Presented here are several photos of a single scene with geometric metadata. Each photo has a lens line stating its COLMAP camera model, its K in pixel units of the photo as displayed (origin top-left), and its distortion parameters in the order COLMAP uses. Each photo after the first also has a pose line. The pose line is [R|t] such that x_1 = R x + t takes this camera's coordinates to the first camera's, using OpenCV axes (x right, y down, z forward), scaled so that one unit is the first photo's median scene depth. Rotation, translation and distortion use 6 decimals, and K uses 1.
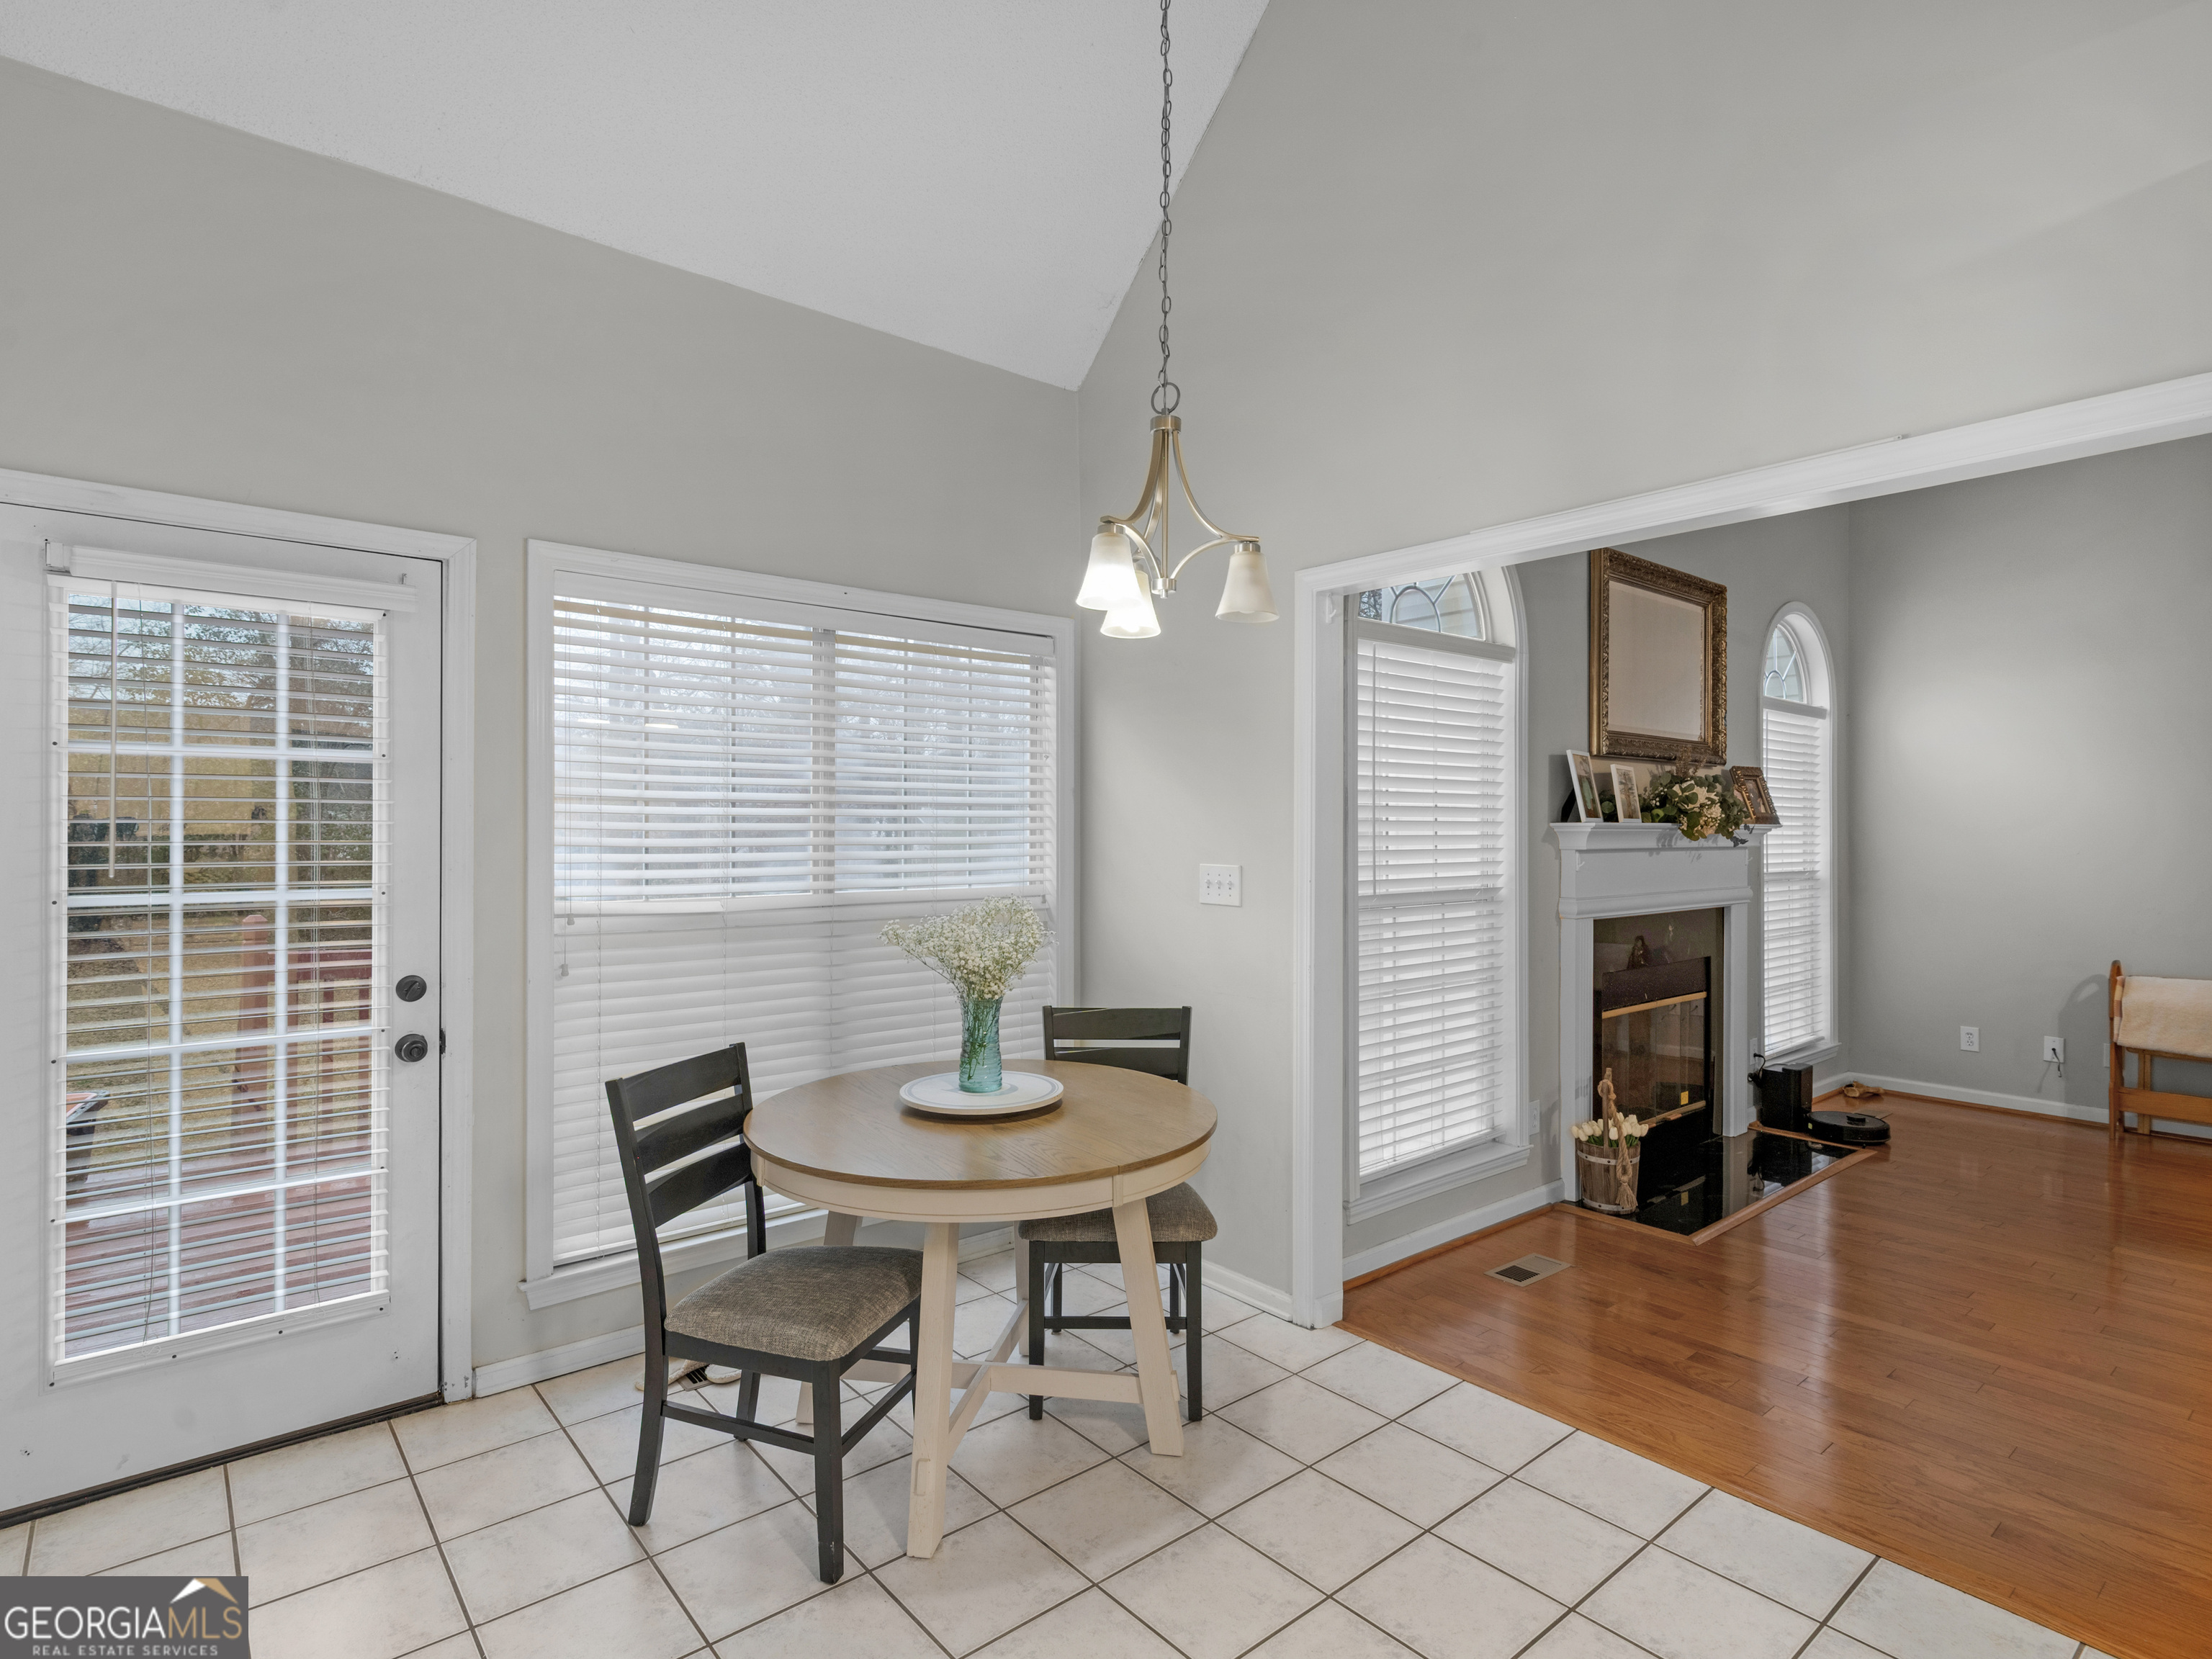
lens RADIAL K [[1144.3, 0, 1106.0], [0, 1144.3, 829.5], [0, 0, 1]] dist [0.000318, 0.000607]
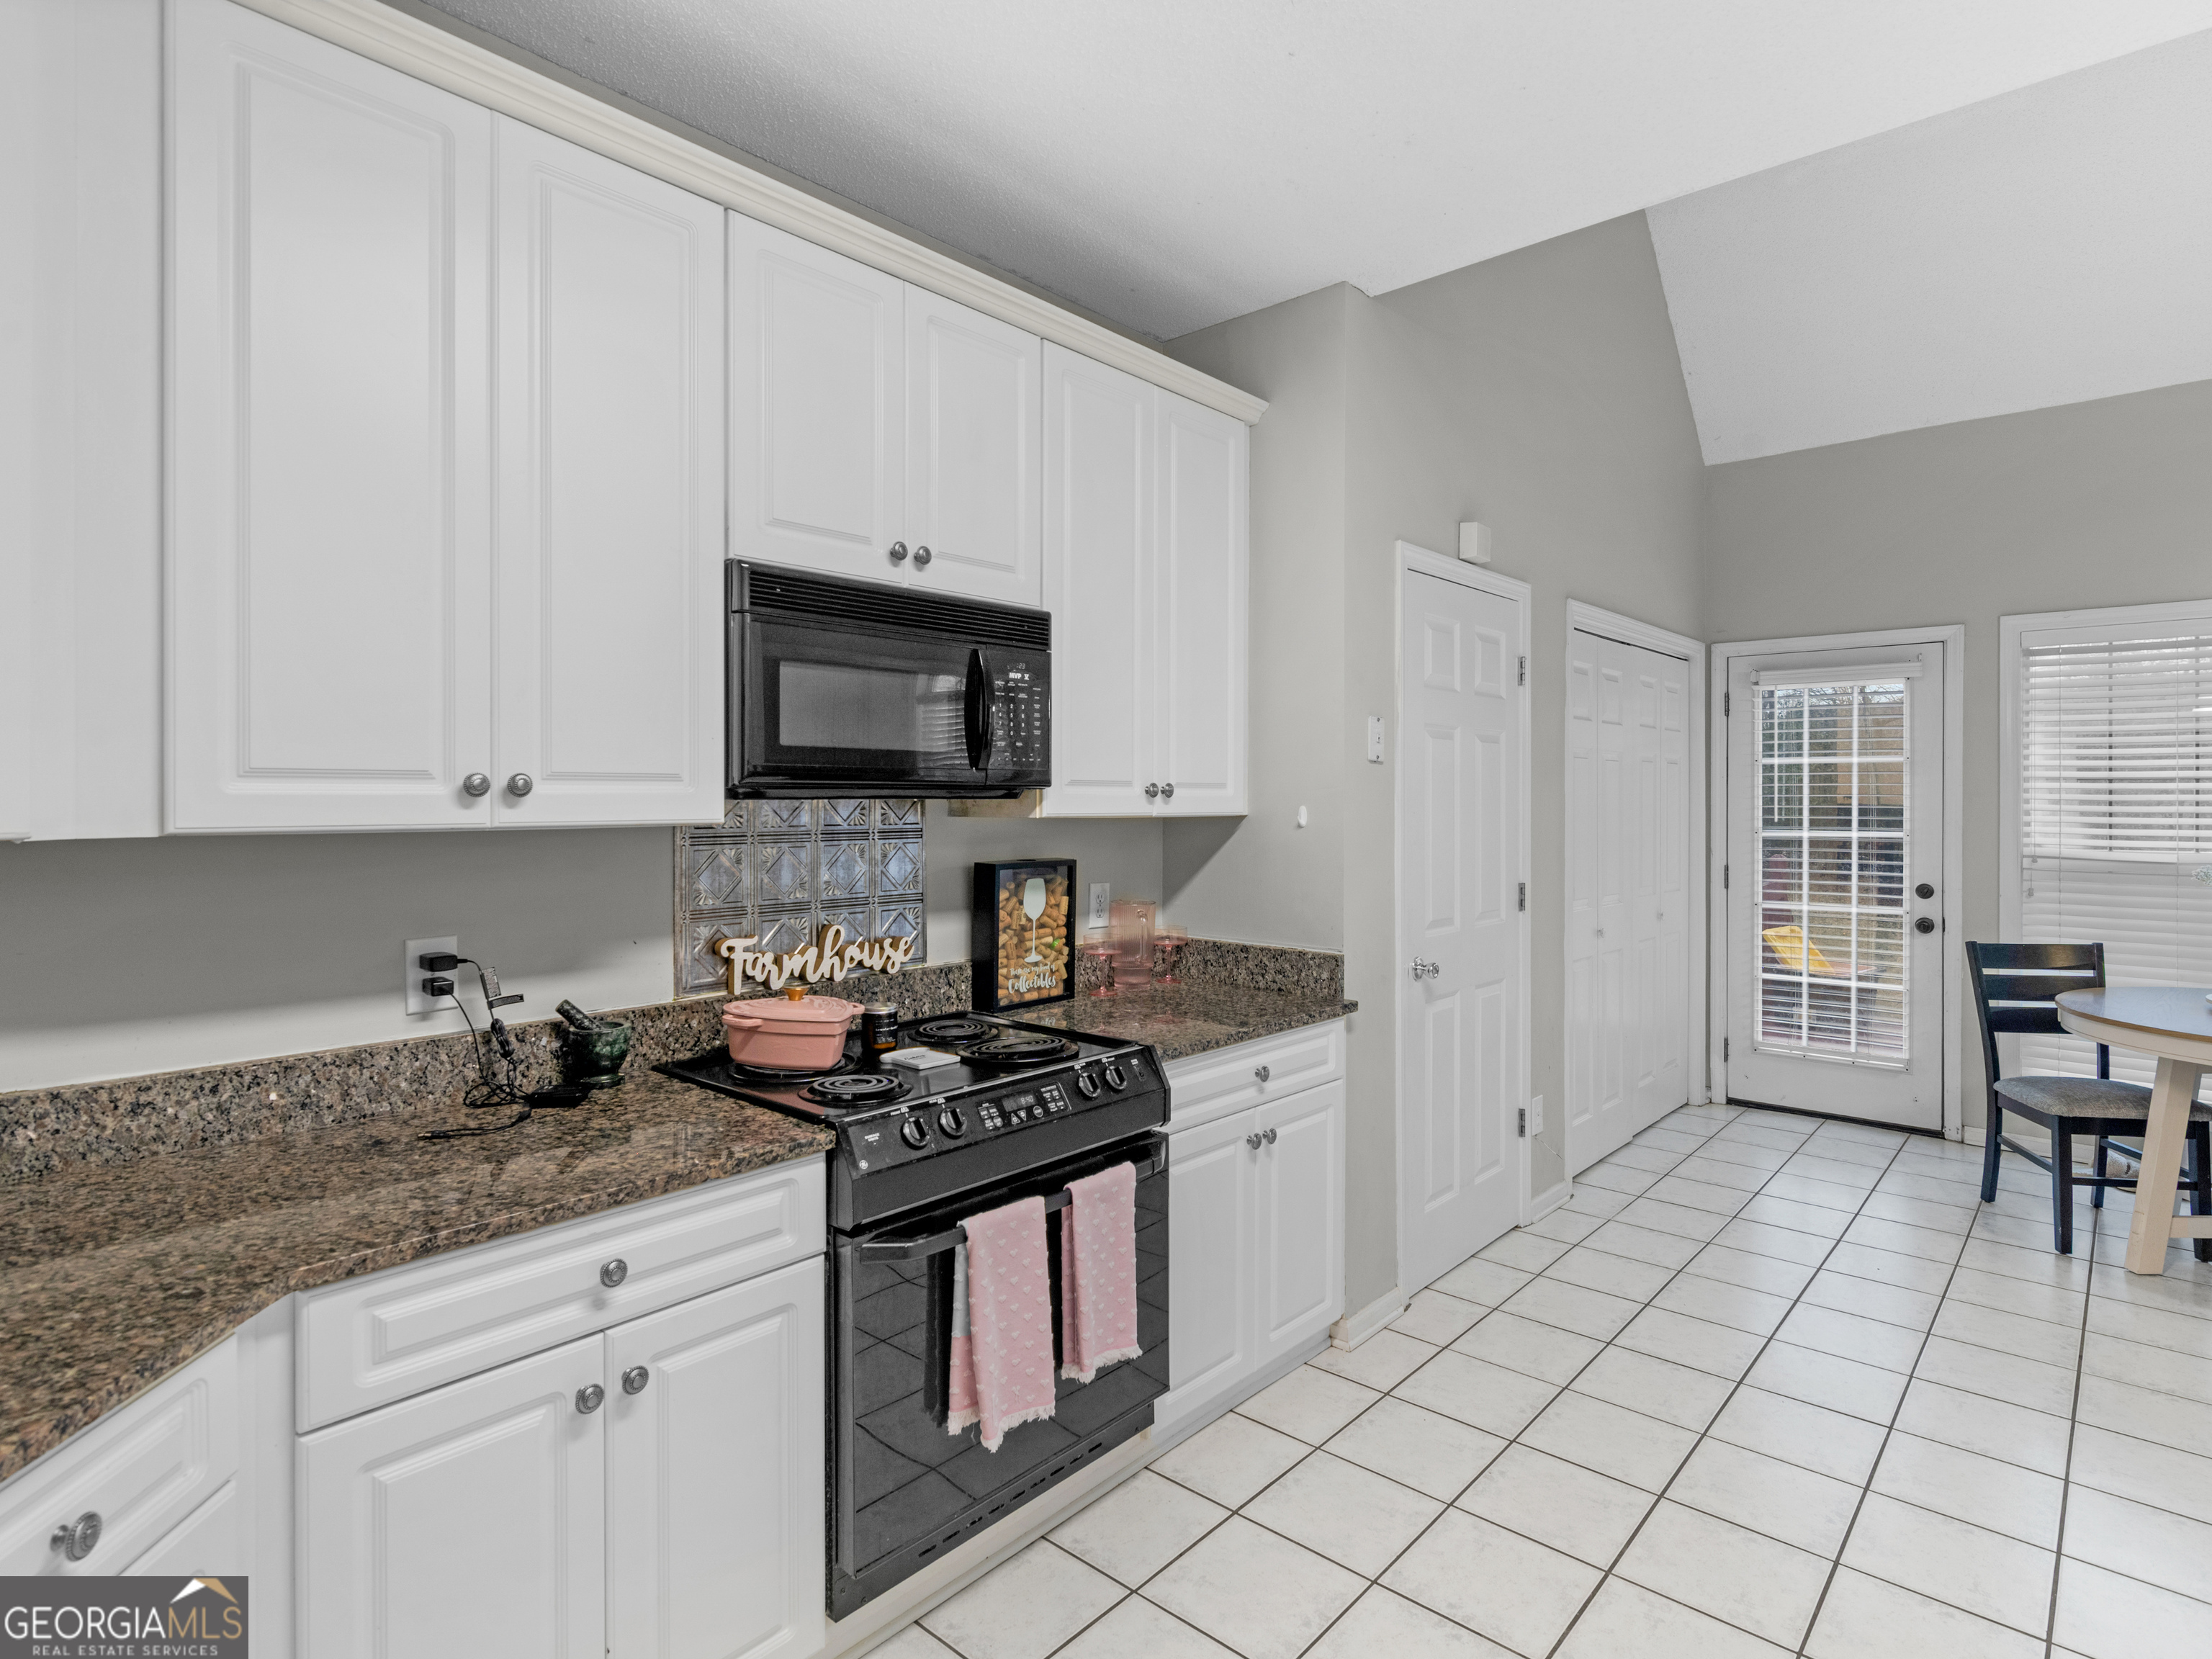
lens RADIAL K [[1200.7, 0, 1109.0], [0, 1200.7, 803.6], [0, 0, 1]] dist [0.003492, 0.001689]
pose [[0.162022, 0.006410, -0.986766, 1.003572], [0.002478, 0.999973, 0.006903, -0.010025], [0.986784, -0.003564, 0.162002, -0.521626]]
